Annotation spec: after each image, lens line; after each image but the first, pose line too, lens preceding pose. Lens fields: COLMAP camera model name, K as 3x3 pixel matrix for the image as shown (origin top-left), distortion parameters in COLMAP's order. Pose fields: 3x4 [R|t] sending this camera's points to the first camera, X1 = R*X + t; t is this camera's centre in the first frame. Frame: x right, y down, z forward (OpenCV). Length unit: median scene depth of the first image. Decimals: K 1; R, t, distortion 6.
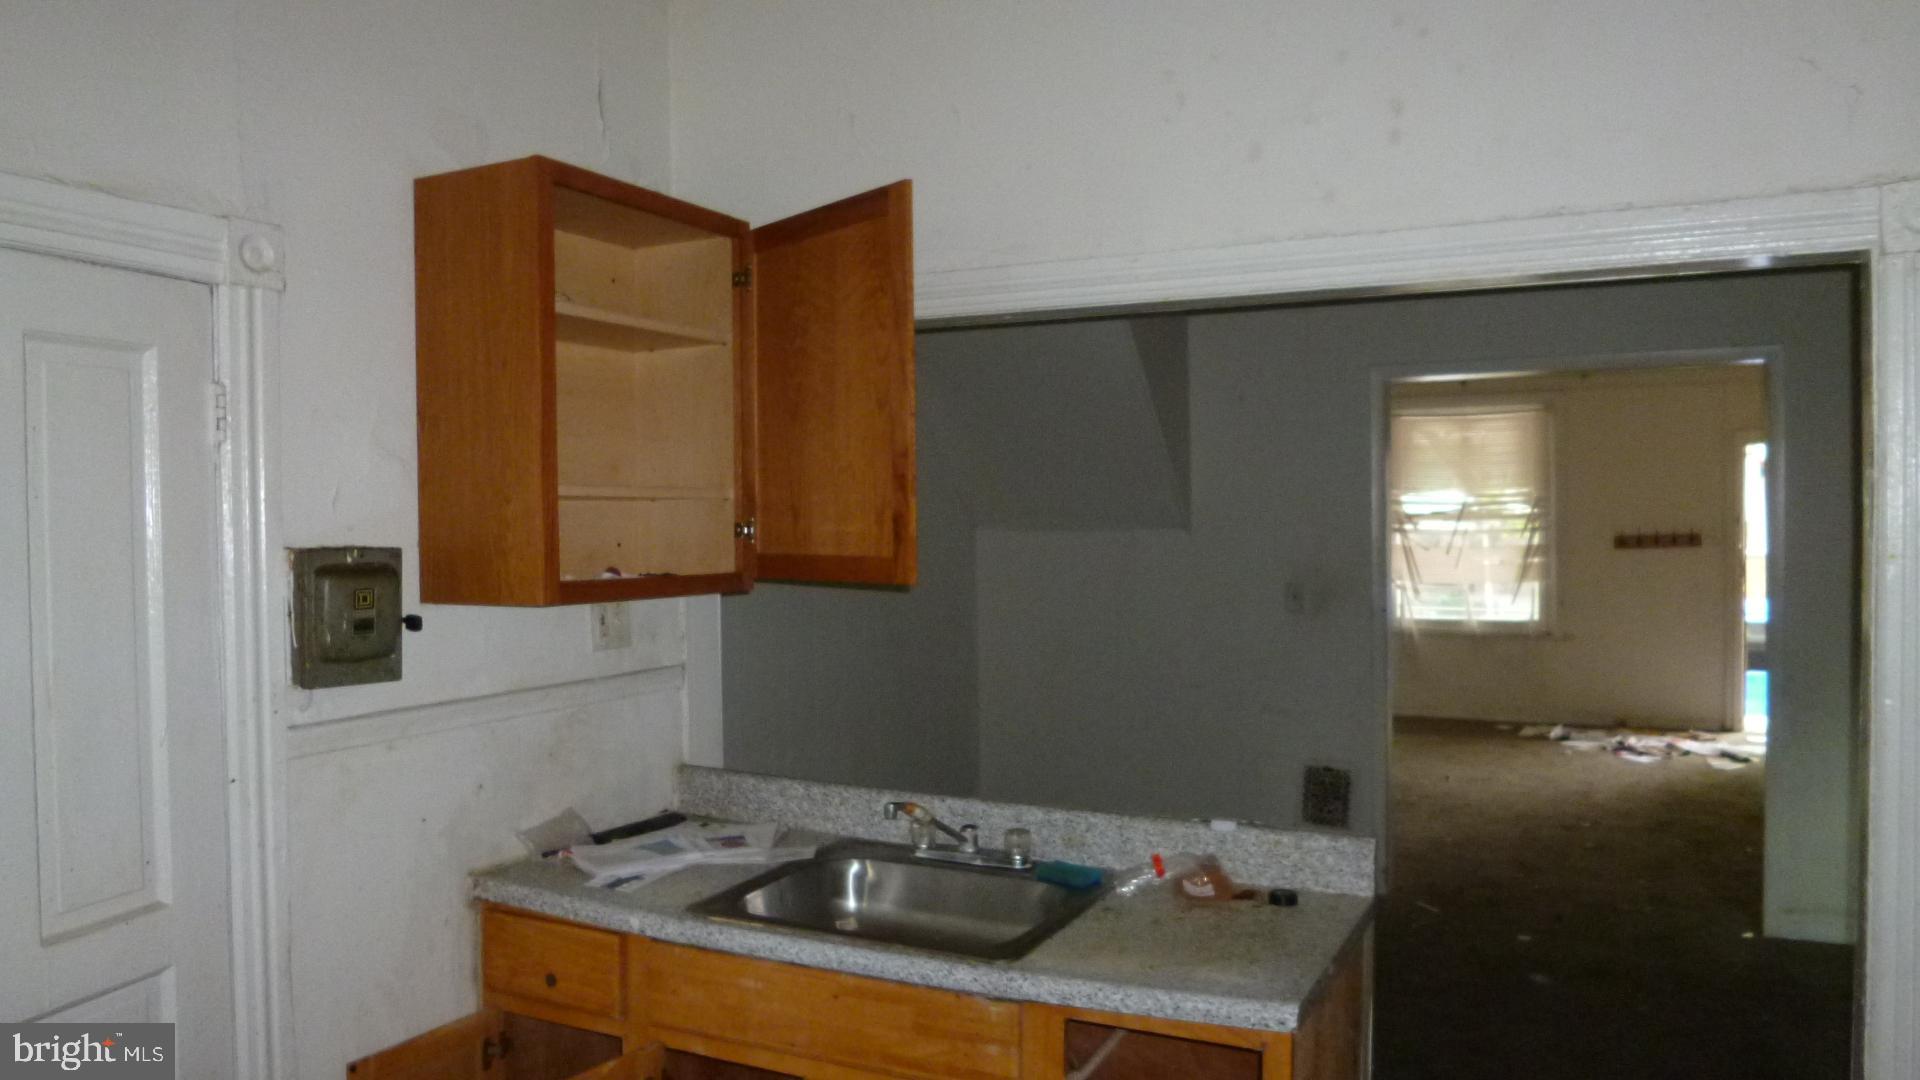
lens RADIAL K [[1462.8, 0, 954.9], [0, 1462.8, 535.3], [0, 0, 1]] dist [-0.008961, -0.001244]
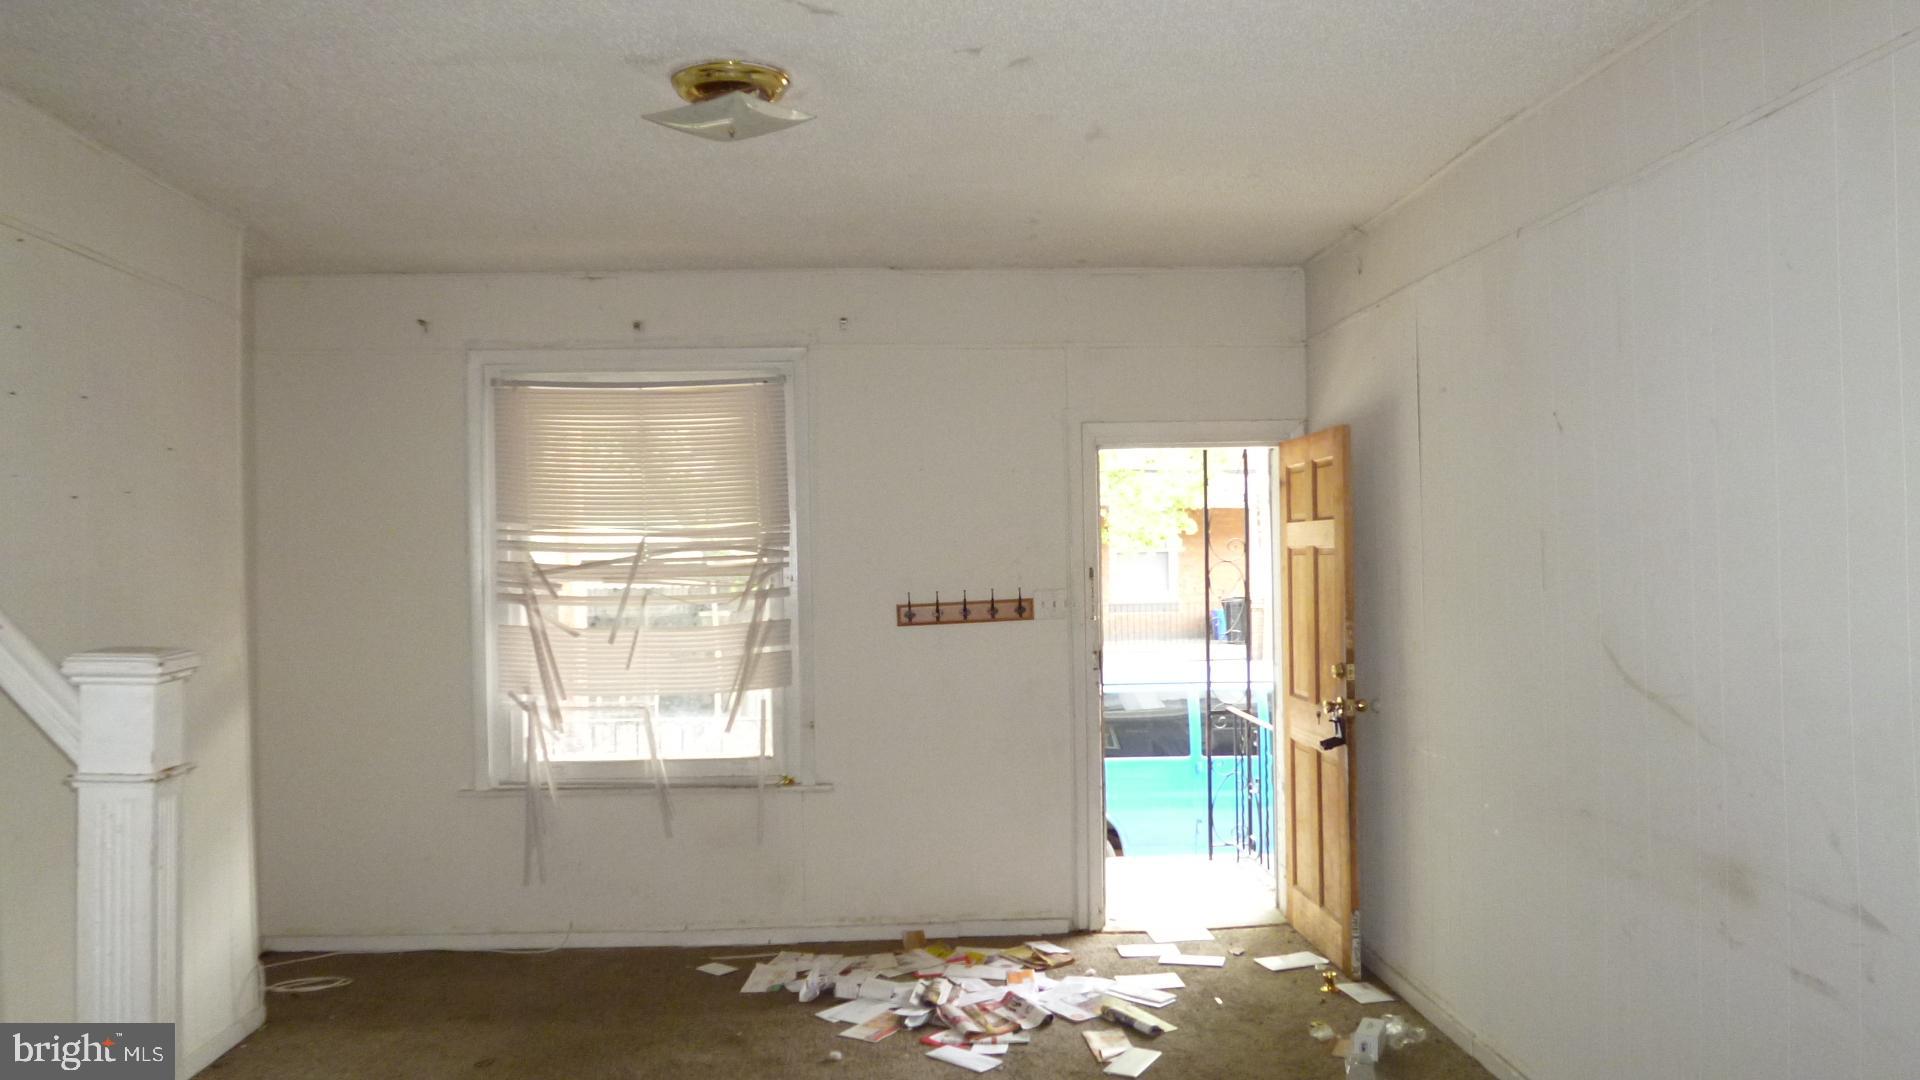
lens RADIAL K [[1462.8, 0, 954.9], [0, 1462.8, 535.3], [0, 0, 1]] dist [-0.008961, -0.001244]
pose [[0.865181, -0.000503, 0.501459, 0.180778], [0.013326, 0.999669, -0.021989, -0.013067], [-0.501282, 0.025707, 0.864902, 0.481039]]
